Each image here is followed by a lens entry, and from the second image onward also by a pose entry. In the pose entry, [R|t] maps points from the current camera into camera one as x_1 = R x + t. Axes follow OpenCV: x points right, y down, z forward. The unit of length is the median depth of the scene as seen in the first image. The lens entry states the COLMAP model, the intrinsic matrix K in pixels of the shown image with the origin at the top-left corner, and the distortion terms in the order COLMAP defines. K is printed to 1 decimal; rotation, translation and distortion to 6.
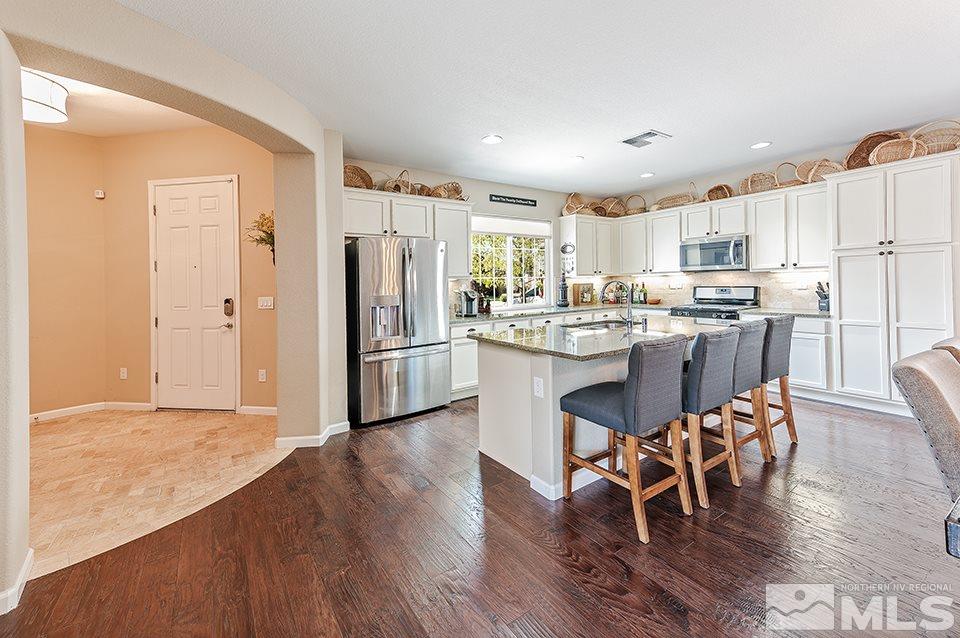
lens RADIAL K [[387.0, 0, 477.8], [0, 387.0, 287.6], [0, 0, 1]] dist [0.027398, 0.000263]
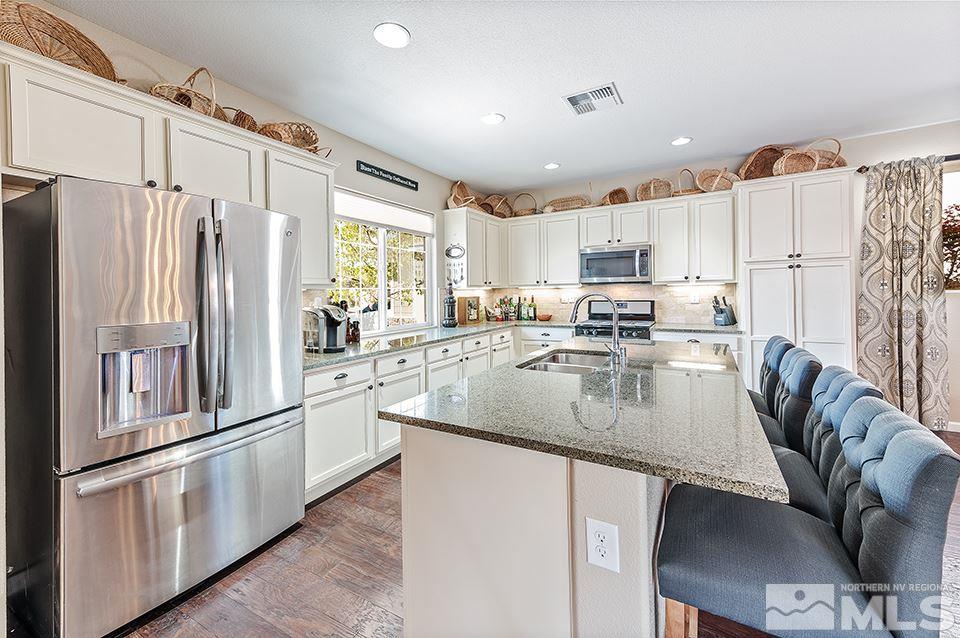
lens RADIAL K [[387.0, 0, 467.0], [0, 387.0, 298.9], [0, 0, 1]] dist [0.027398, 0.000263]
pose [[0.913728, 0.001126, 0.406326, -0.075906], [0.001473, 0.999980, -0.006084, -0.002195], [-0.406325, 0.006157, 0.913708, 0.371515]]
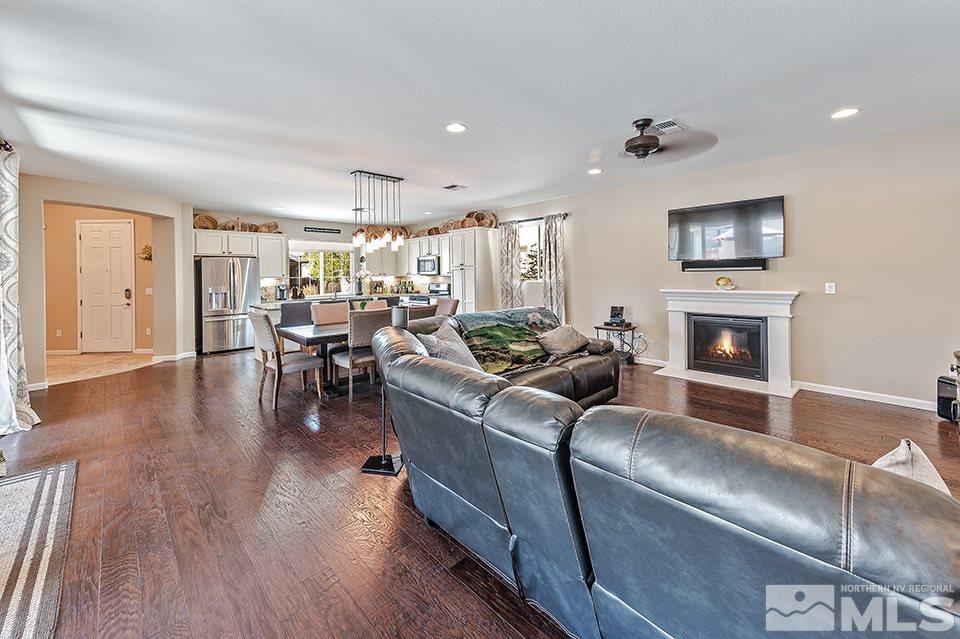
lens RADIAL K [[387.0, 0, 463.3], [0, 387.0, 283.7], [0, 0, 1]] dist [0.027398, 0.000263]
pose [[0.992798, 0.005990, 0.119647, 0.592856], [-0.006287, 0.999978, 0.002103, -0.006656], [-0.119632, -0.002840, 0.992814, -0.861980]]
